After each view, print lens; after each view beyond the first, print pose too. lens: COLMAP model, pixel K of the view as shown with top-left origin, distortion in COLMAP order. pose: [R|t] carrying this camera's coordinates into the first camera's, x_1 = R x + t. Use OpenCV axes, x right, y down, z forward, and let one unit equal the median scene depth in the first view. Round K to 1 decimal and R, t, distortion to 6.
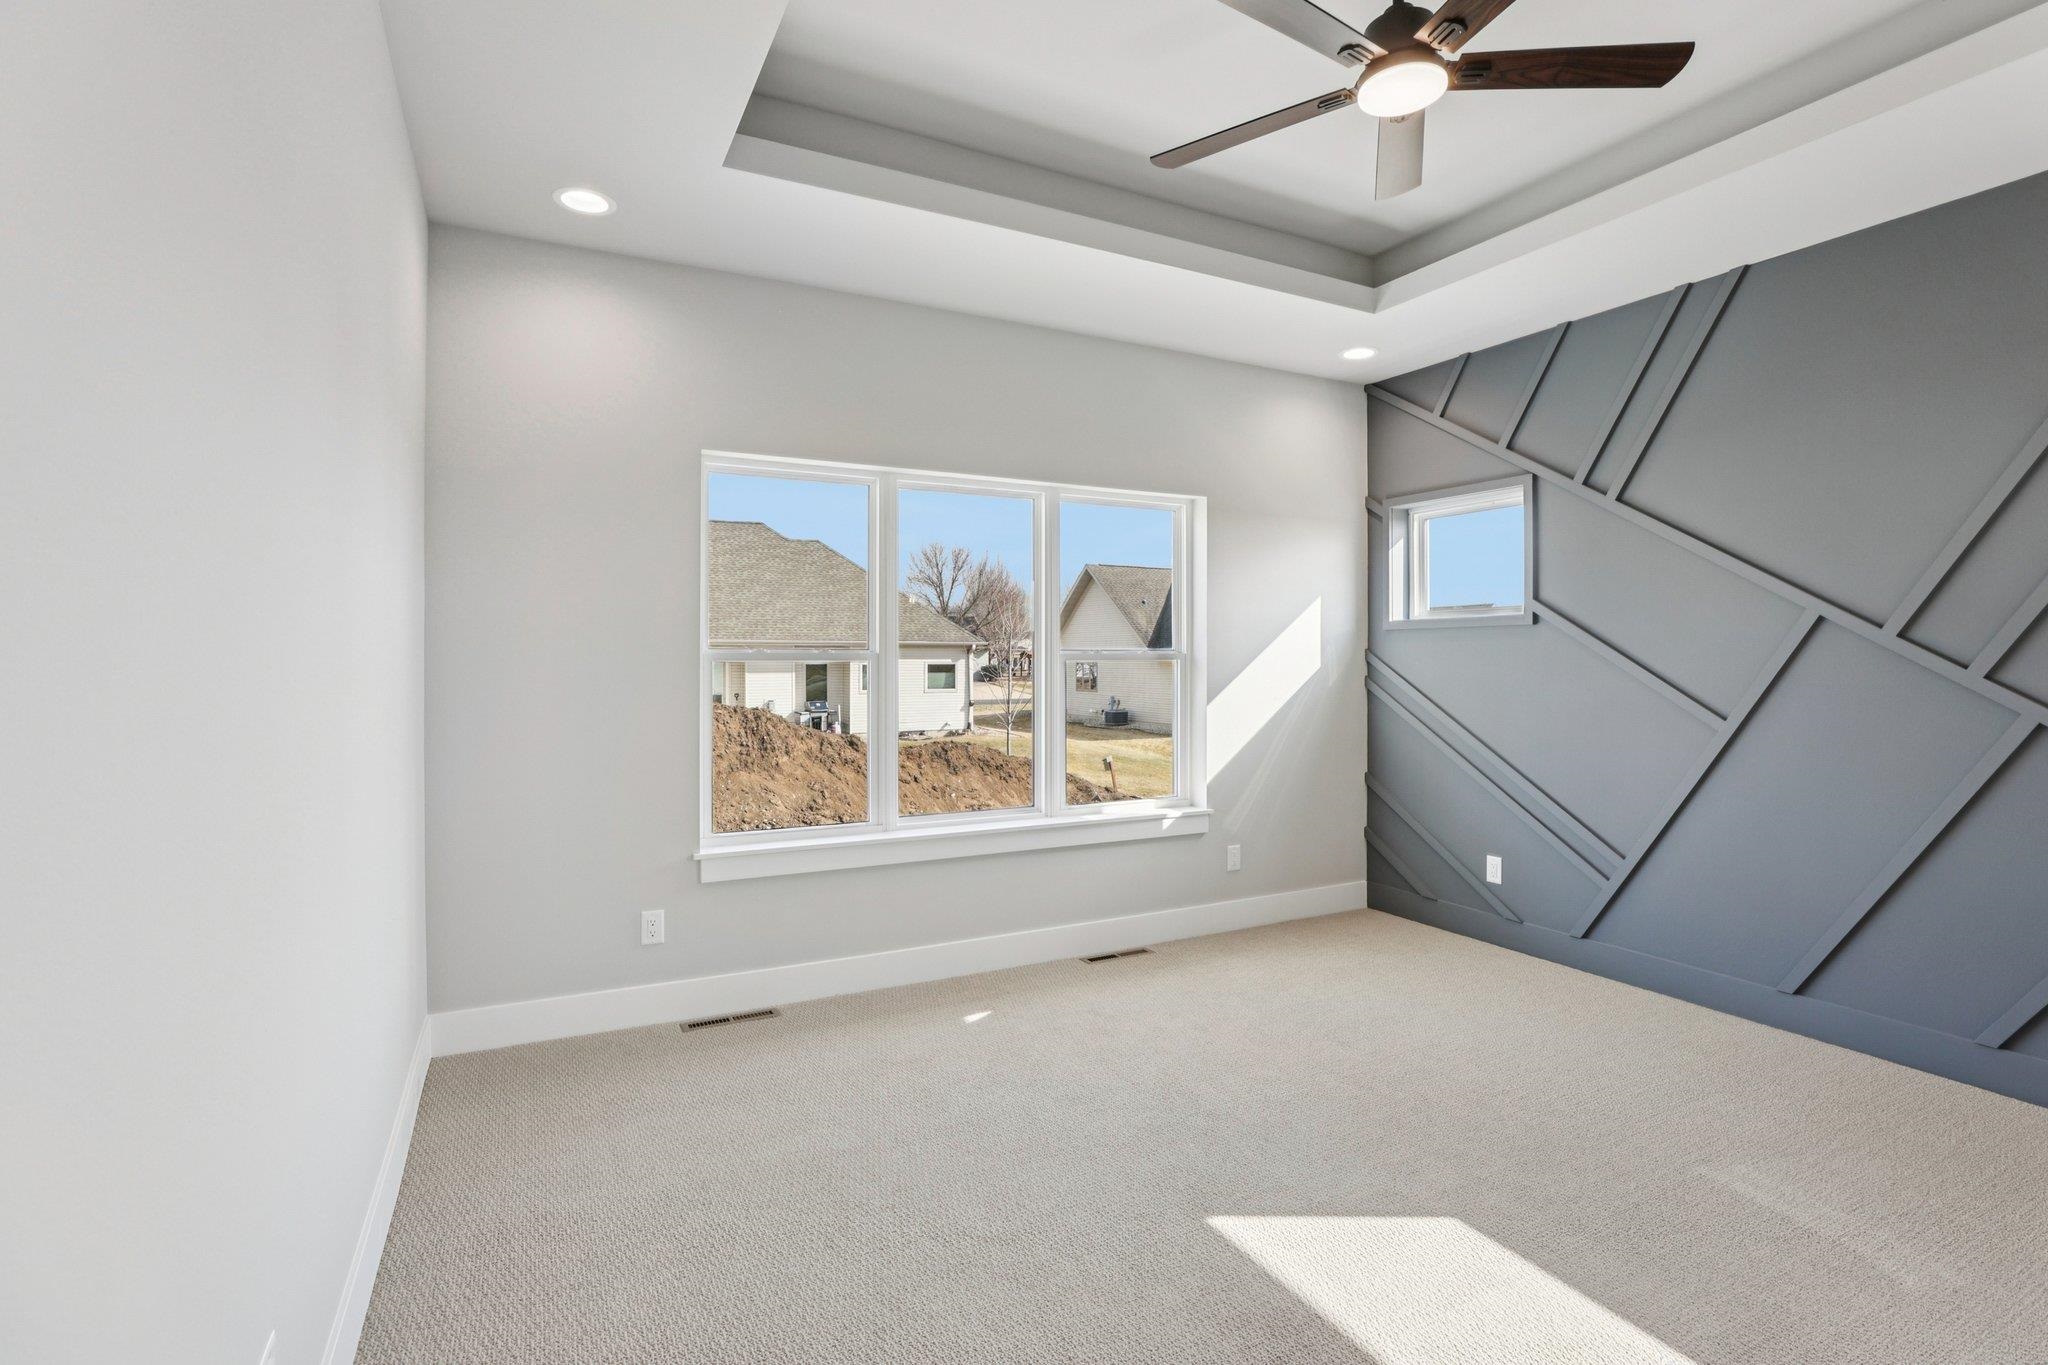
lens RADIAL K [[960.7, 0, 1014.9], [0, 960.7, 664.3], [0, 0, 1]] dist [-0.042241, 0.011593]
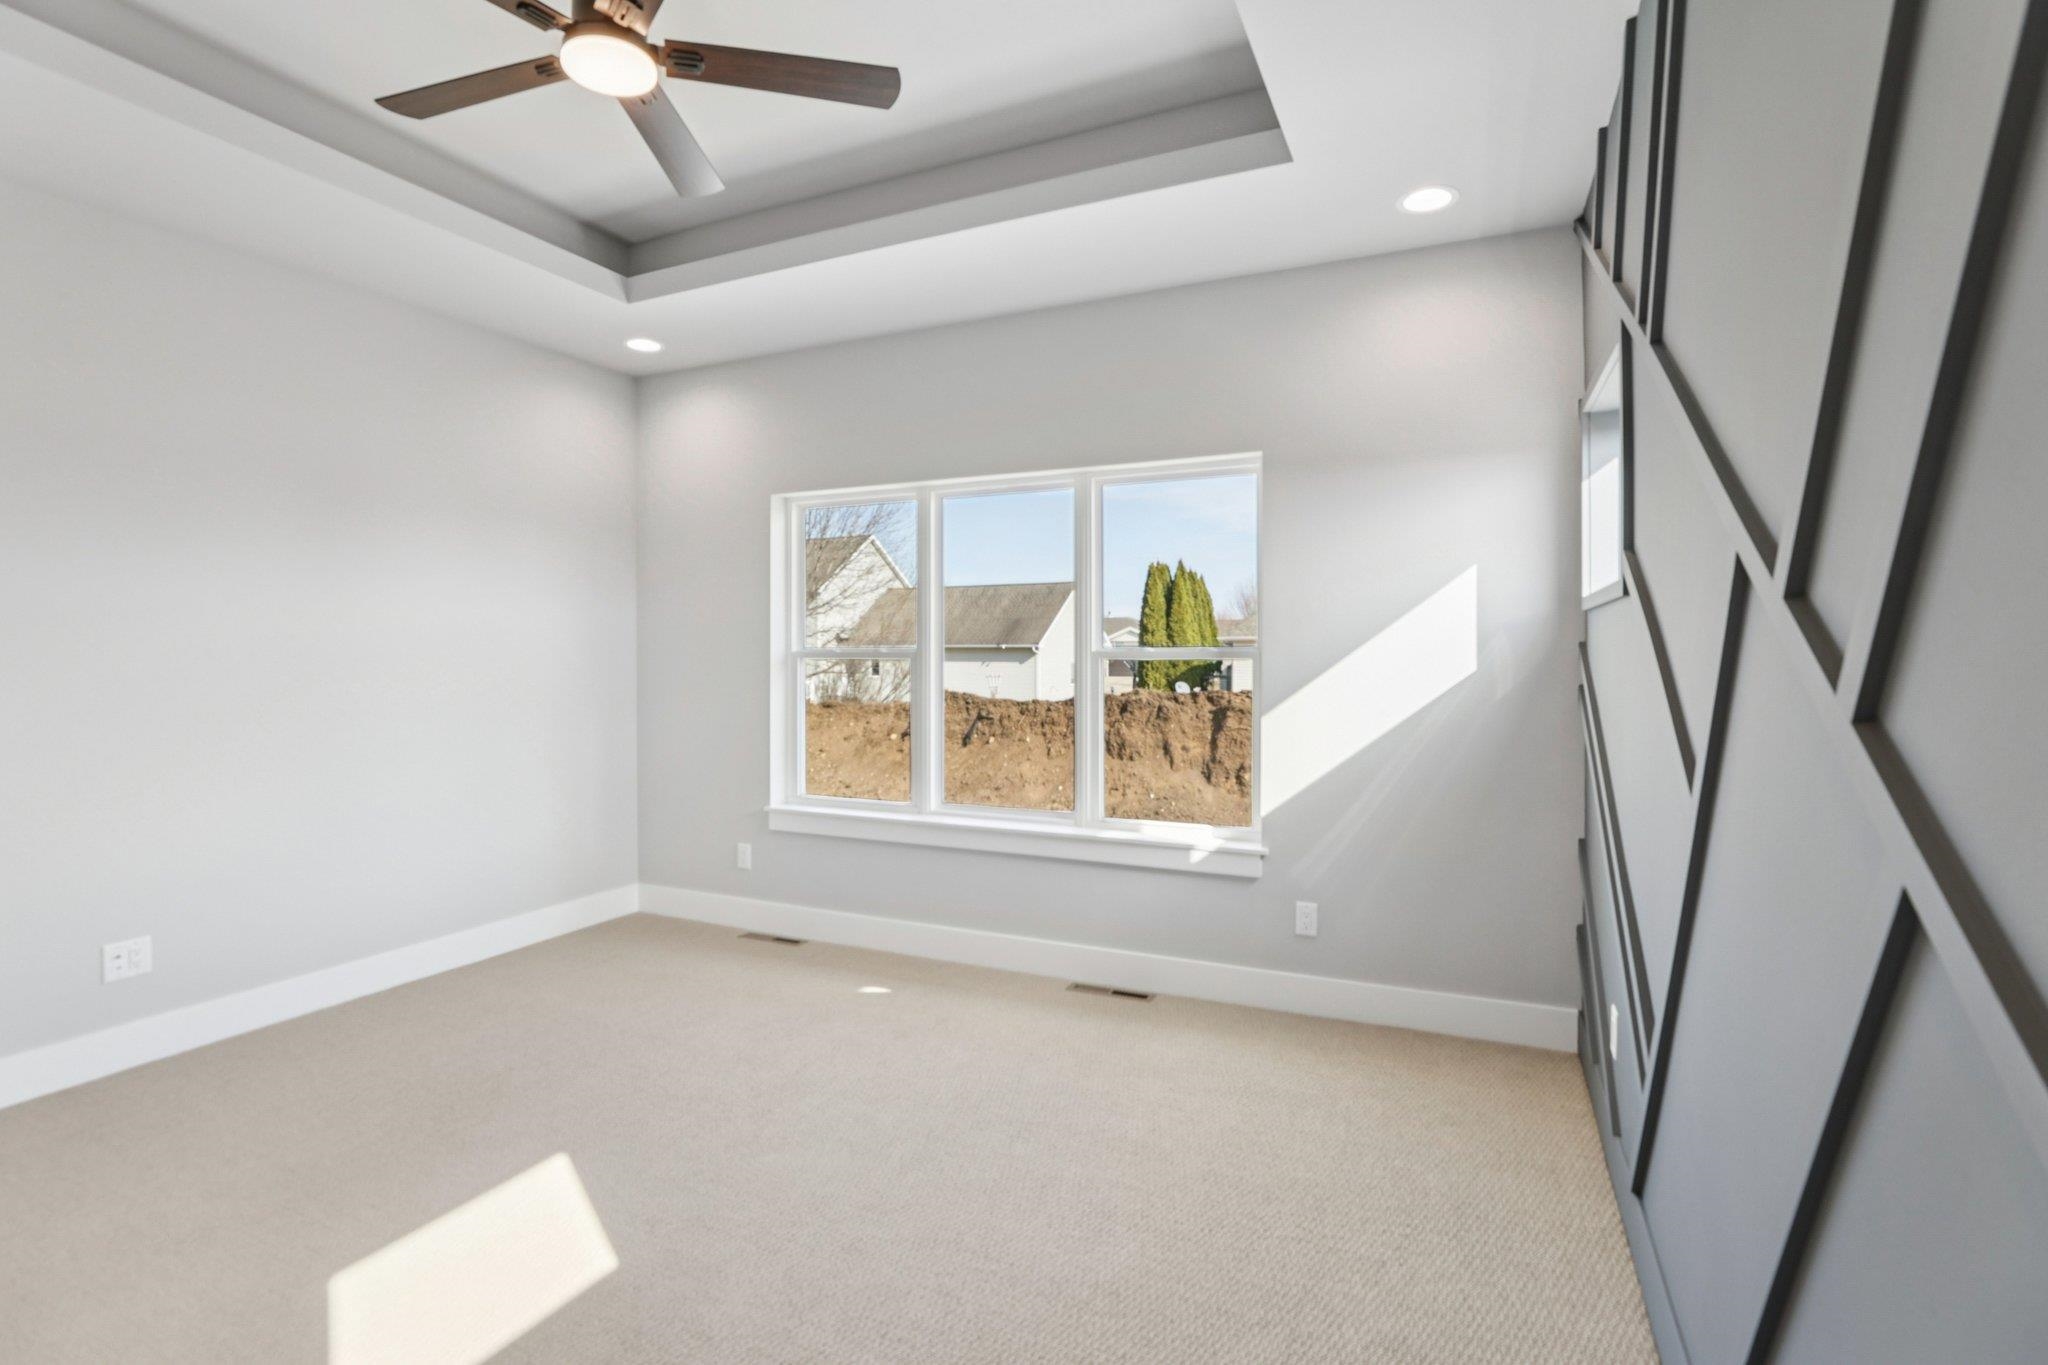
lens RADIAL K [[960.7, 0, 1014.9], [0, 960.7, 664.3], [0, 0, 1]] dist [-0.042241, 0.011593]
pose [[0.611654, 0.007409, -0.791091, 0.714358], [-0.003723, 0.999972, 0.006487, -0.004324], [0.791117, -0.001023, 0.611664, 0.368849]]
